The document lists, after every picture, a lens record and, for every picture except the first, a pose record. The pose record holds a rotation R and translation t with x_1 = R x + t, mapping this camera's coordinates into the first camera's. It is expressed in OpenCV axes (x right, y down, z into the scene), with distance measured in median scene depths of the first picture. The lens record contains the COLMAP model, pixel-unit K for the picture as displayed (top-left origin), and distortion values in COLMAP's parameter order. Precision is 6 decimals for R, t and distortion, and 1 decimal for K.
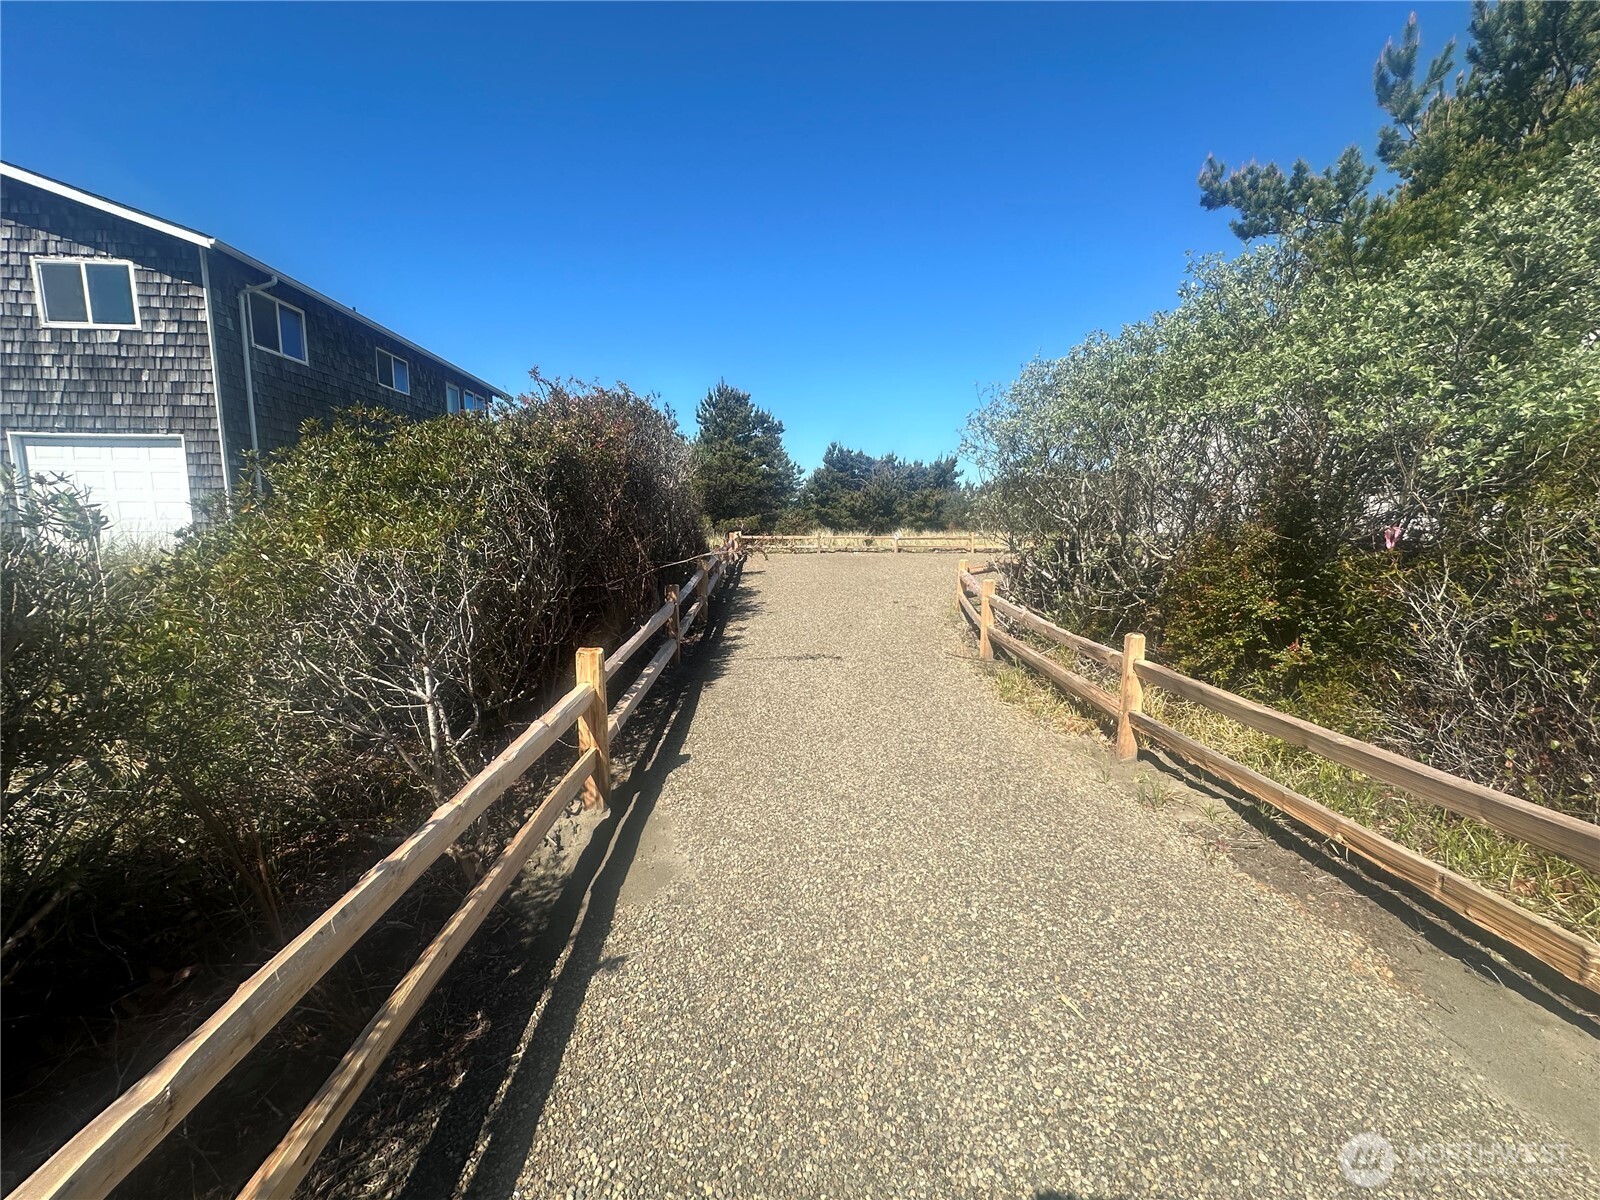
lens RADIAL K [[636.8, 0, 799.6], [0, 636.8, 603.6], [0, 0, 1]] dist [-0.001427, 0.000173]
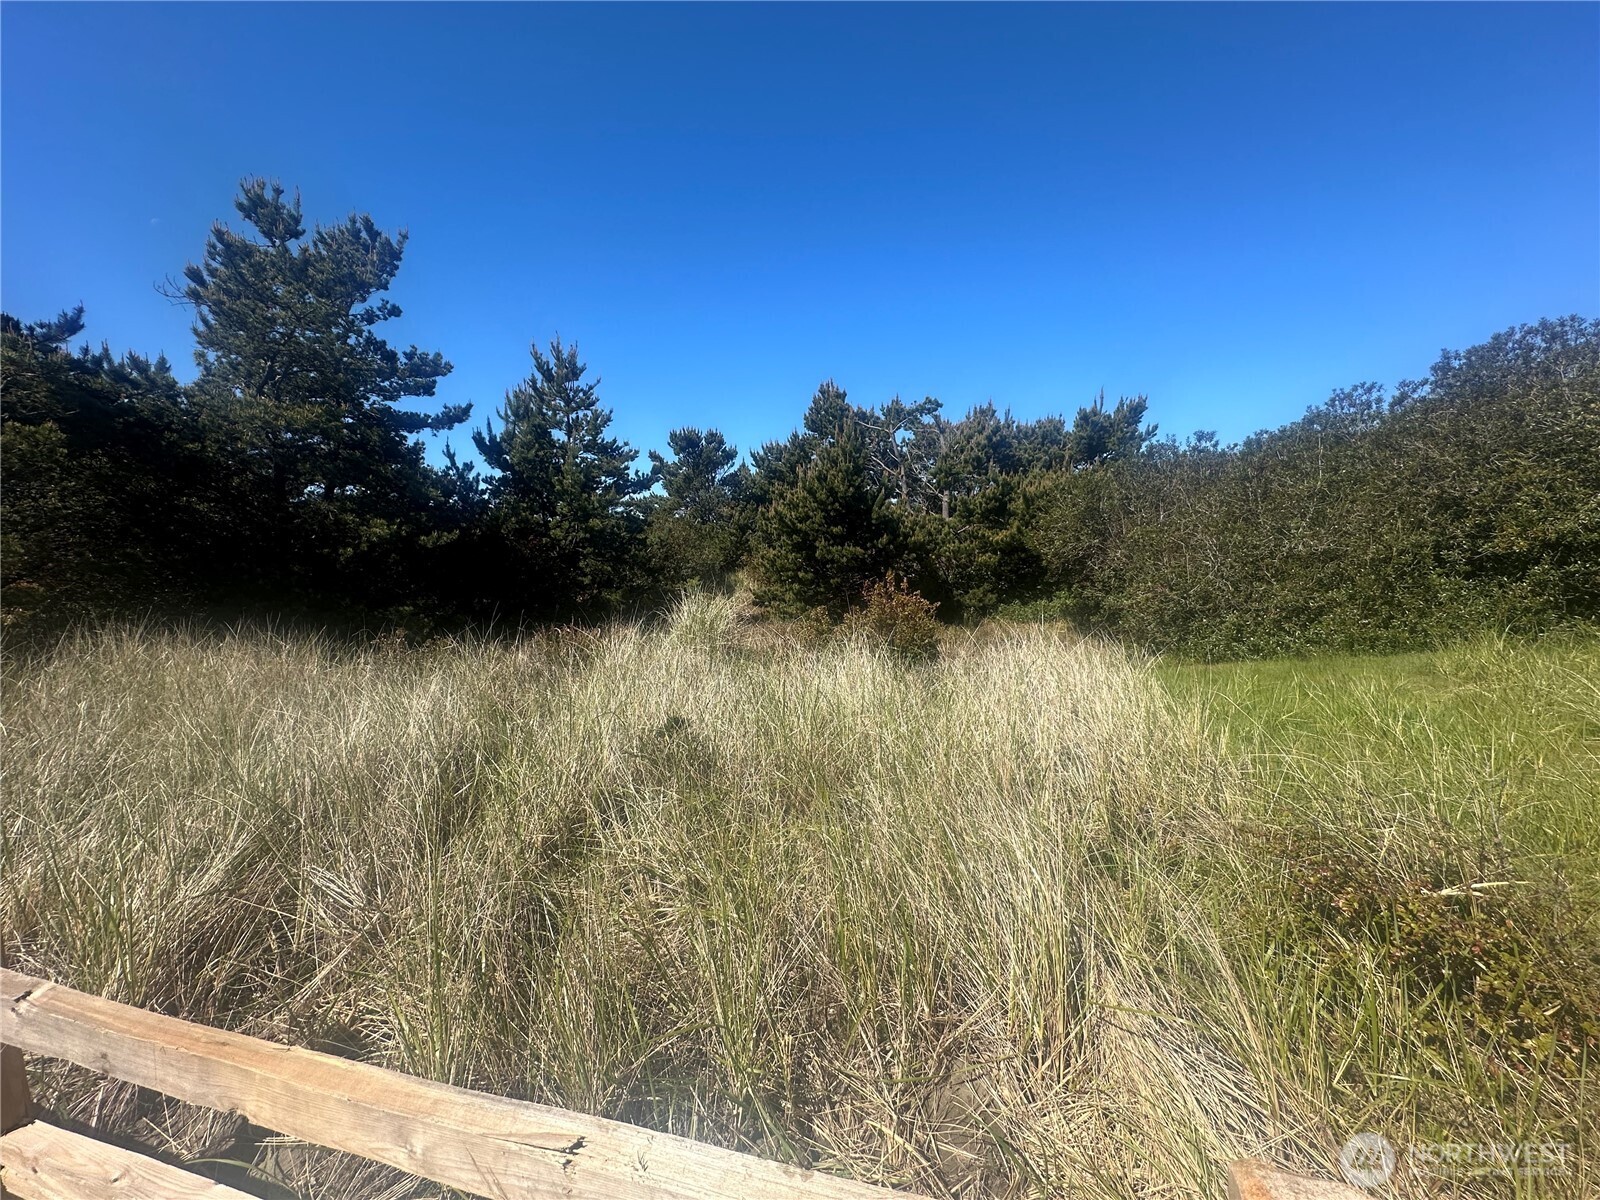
lens RADIAL K [[636.8, 0, 799.6], [0, 636.8, 603.6], [0, 0, 1]] dist [-0.001427, 0.000173]
pose [[0.933015, 0.015832, -0.359490, 0.510700], [-0.025849, 0.999400, -0.023074, -0.200340], [0.358909, 0.030821, 0.932864, 1.401192]]
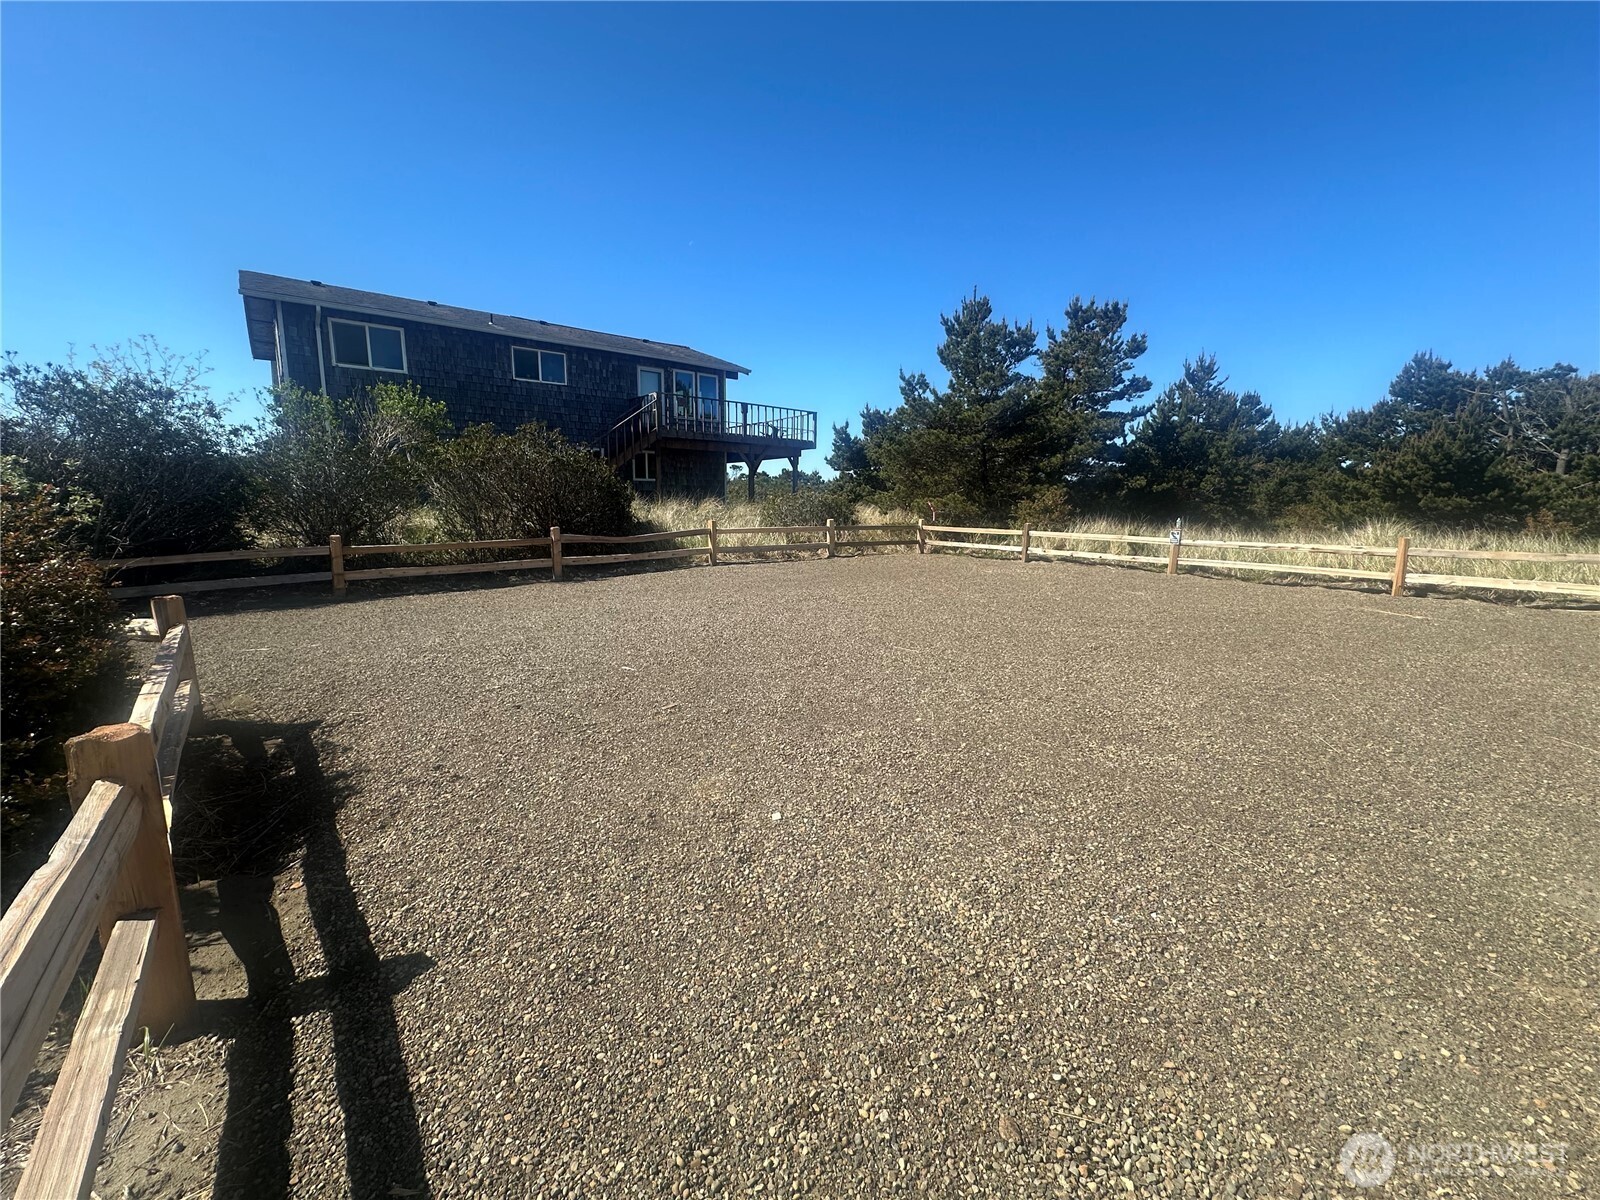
lens RADIAL K [[636.8, 0, 799.6], [0, 636.8, 603.6], [0, 0, 1]] dist [-0.001427, 0.000173]
pose [[0.564334, 0.139234, -0.813720, 0.543566], [-0.109292, 0.989599, 0.093531, -0.105365], [0.818280, 0.036150, 0.573682, 0.727860]]
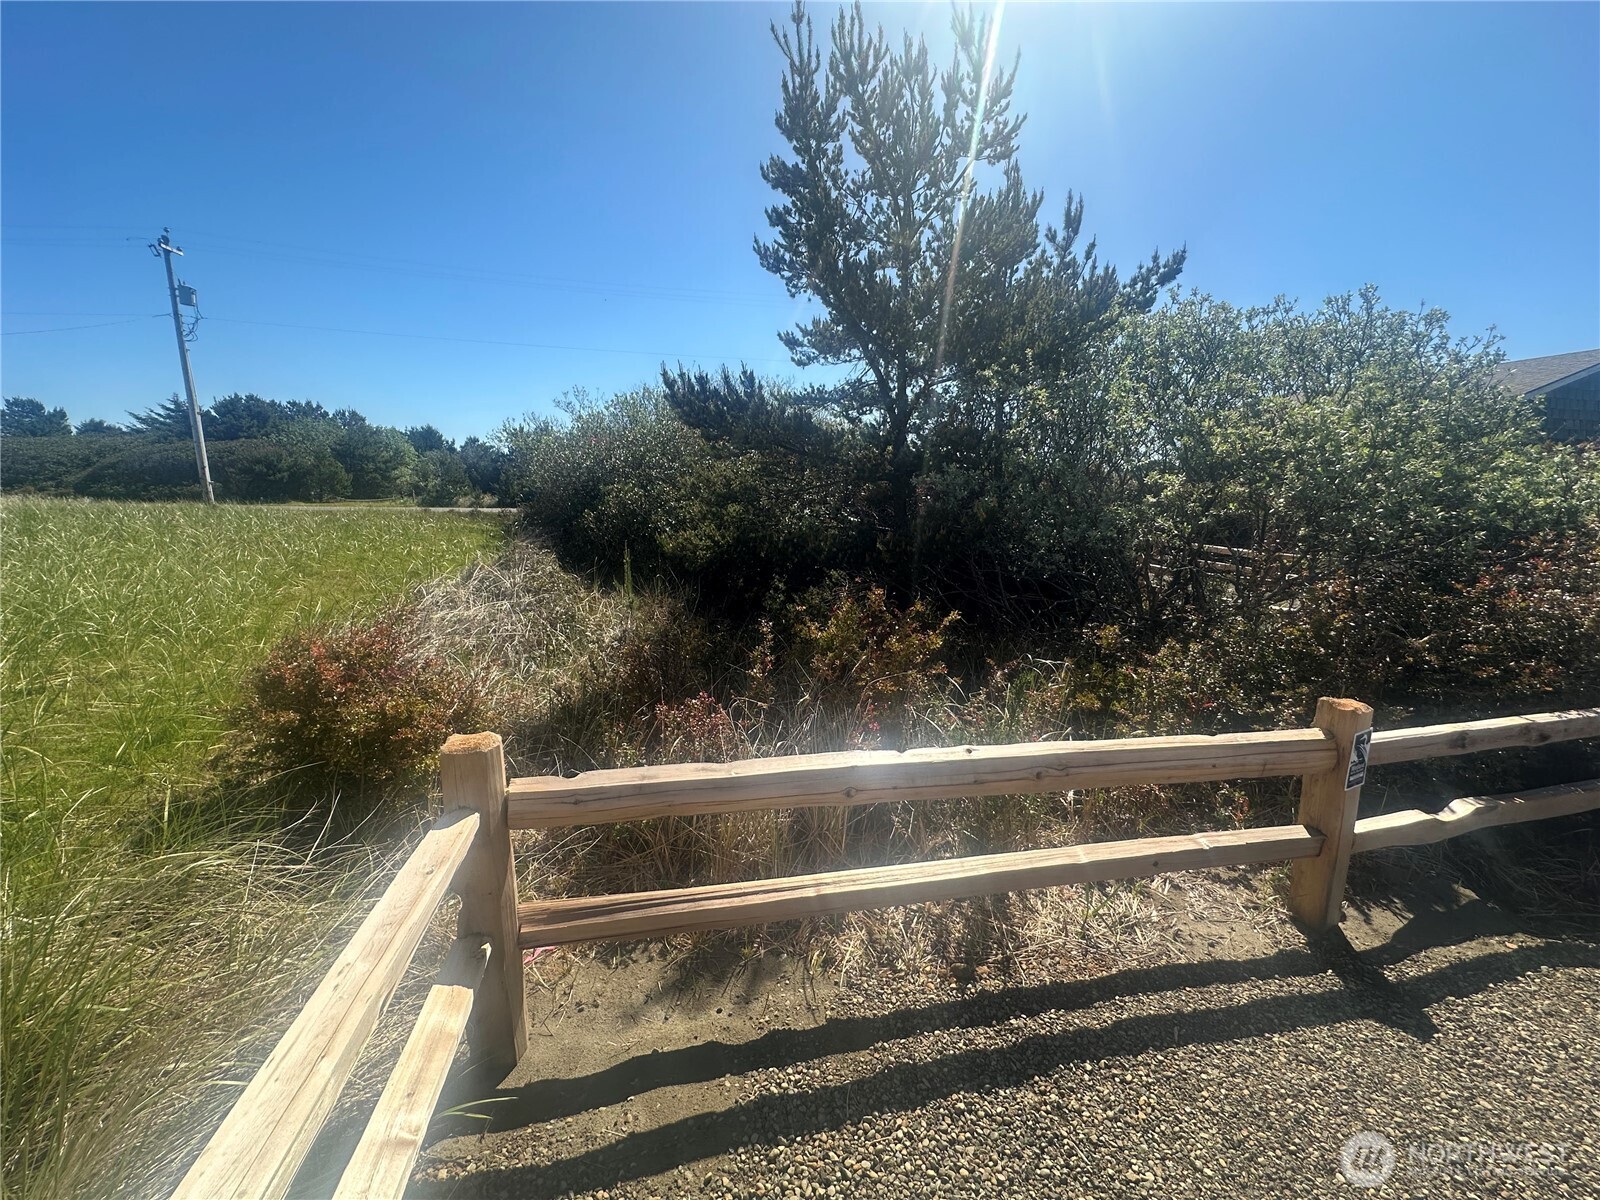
lens RADIAL K [[636.8, 0, 799.6], [0, 636.8, 603.6], [0, 0, 1]] dist [-0.001427, 0.000173]
pose [[-0.990330, 0.007677, -0.138516, 0.542174], [-0.034445, 0.953595, 0.299116, -0.122033], [0.134385, 0.300995, -0.944110, 0.803783]]
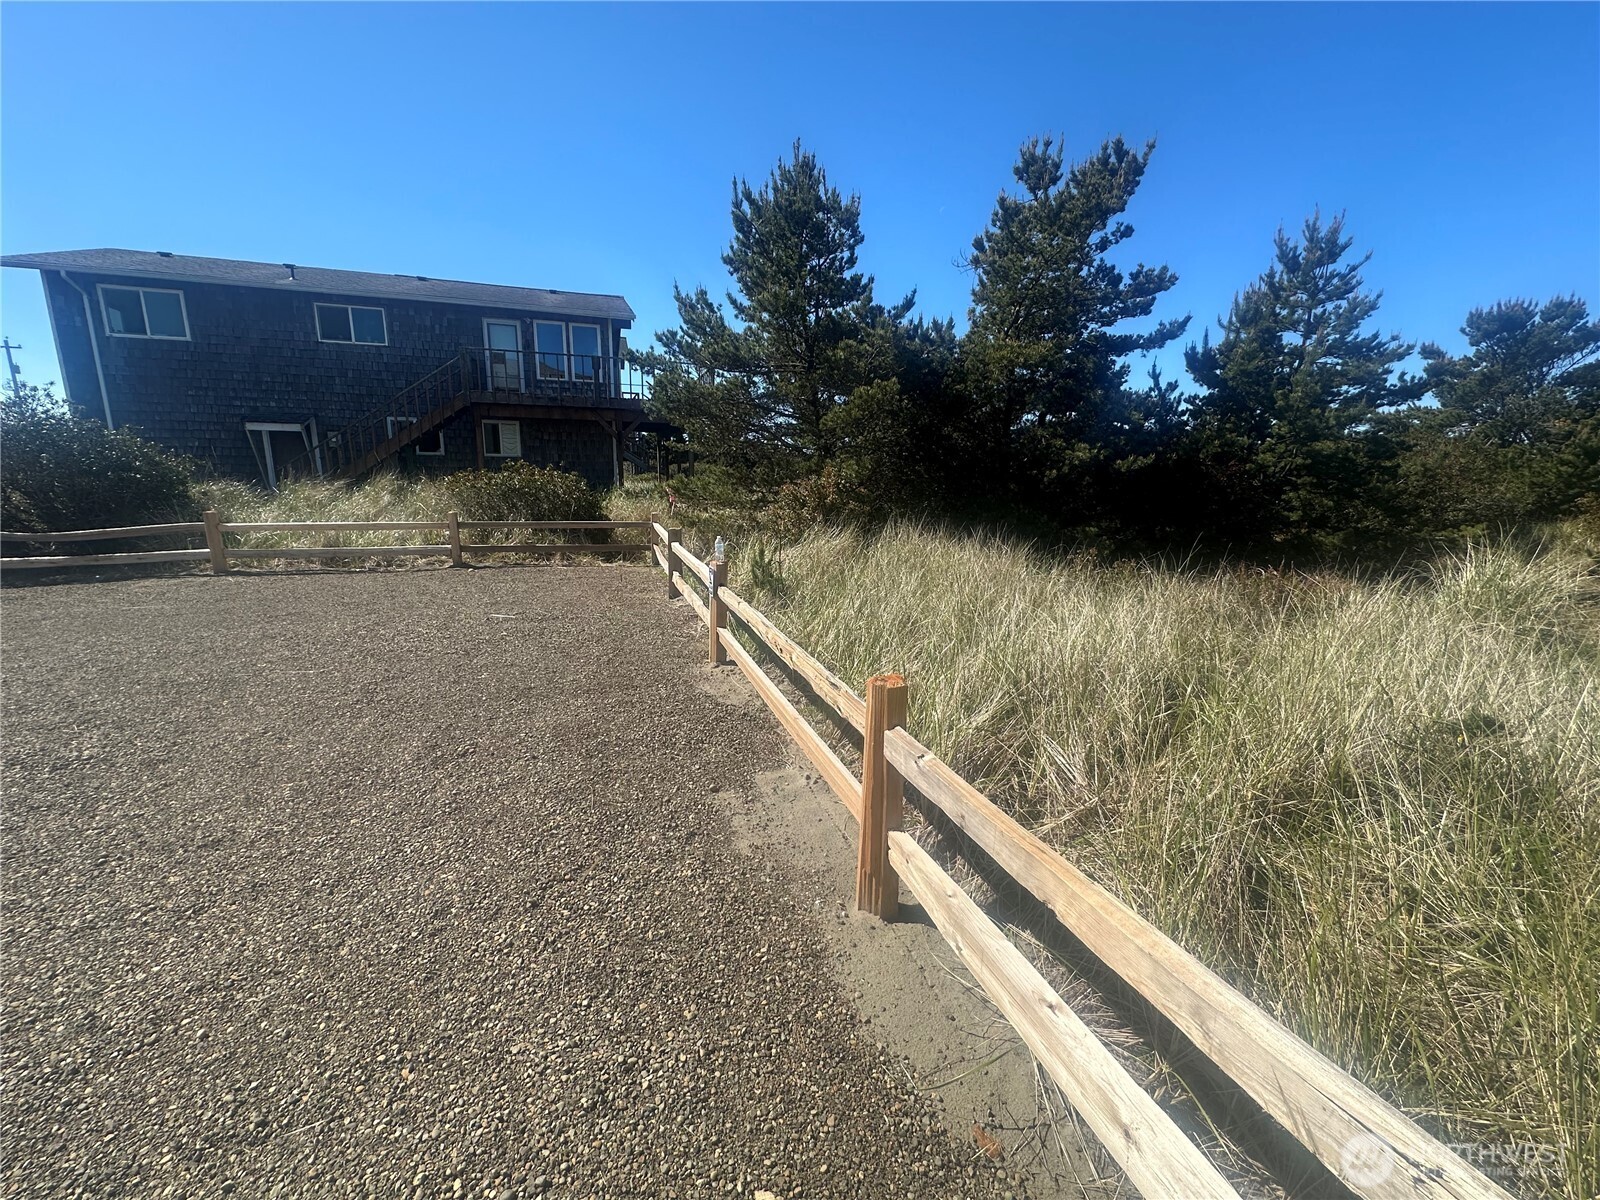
lens RADIAL K [[636.8, 0, 799.6], [0, 636.8, 603.6], [0, 0, 1]] dist [-0.001427, 0.000173]
pose [[0.241536, 0.198758, -0.949819, 0.499844], [-0.130913, 0.976525, 0.171056, -0.198009], [0.961521, 0.083028, 0.261886, 1.386105]]
